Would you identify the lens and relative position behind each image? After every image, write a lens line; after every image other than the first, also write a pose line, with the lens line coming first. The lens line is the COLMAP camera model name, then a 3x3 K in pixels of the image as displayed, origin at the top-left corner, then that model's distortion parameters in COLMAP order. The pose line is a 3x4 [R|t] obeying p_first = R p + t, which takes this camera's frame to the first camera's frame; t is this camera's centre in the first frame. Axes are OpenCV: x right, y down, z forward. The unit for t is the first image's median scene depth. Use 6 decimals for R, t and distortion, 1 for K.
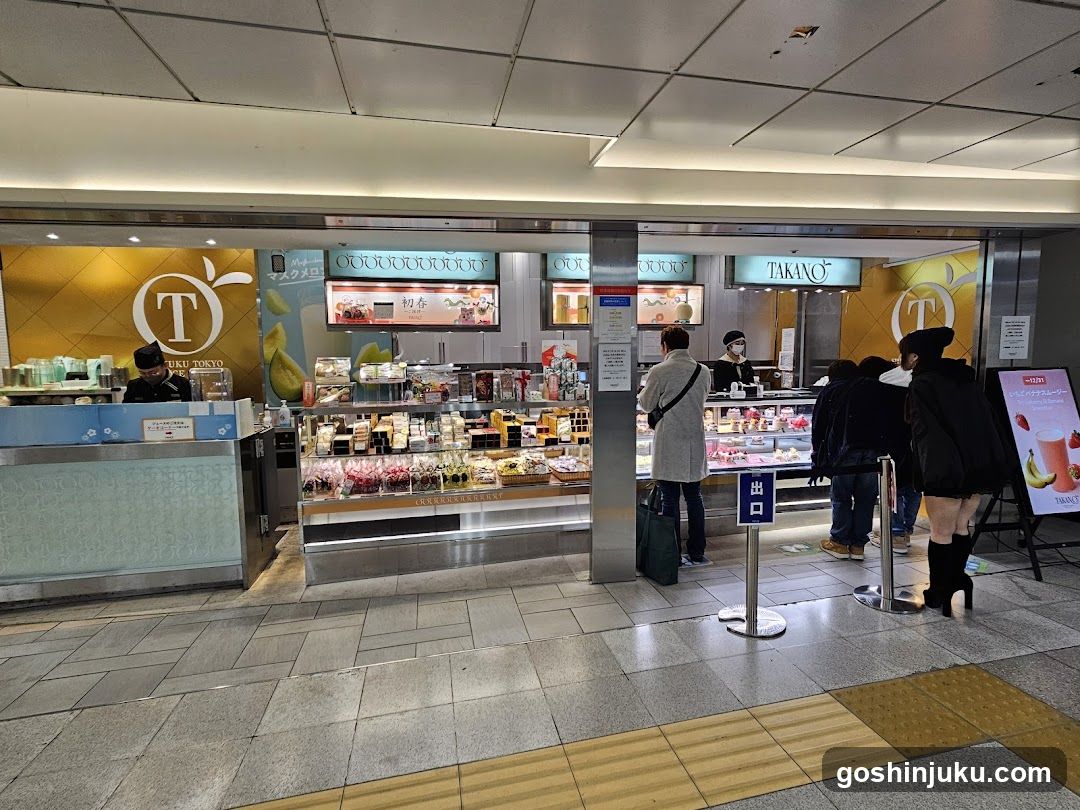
lens RADIAL K [[531.9, 0, 540.0], [0, 531.9, 405.0], [0, 0, 1]] dist [-0.001549, -0.000033]
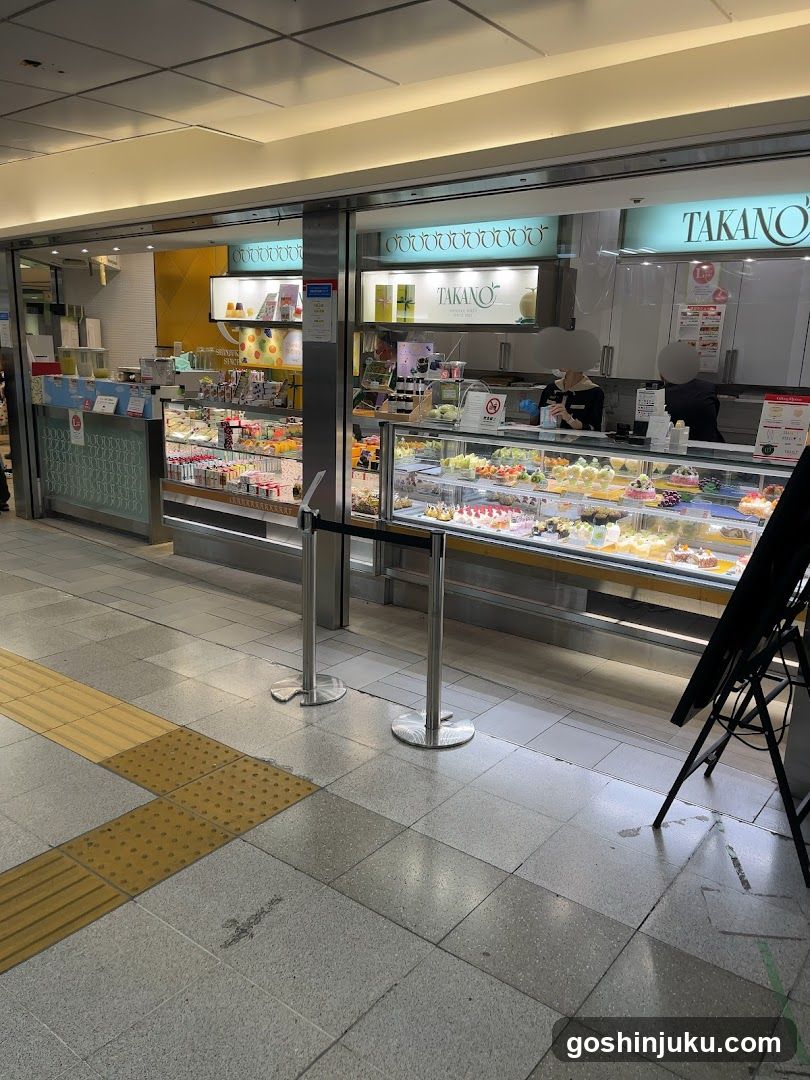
lens RADIAL K [[815.7, 0, 405.0], [0, 815.7, 540.0], [0, 0, 1]] dist [0.004780, 0.003077]
pose [[0.639401, 0.205686, -0.740850, 0.951107], [-0.116697, 0.978352, 0.170908, -0.039407], [0.759966, -0.022824, 0.649562, 0.190083]]
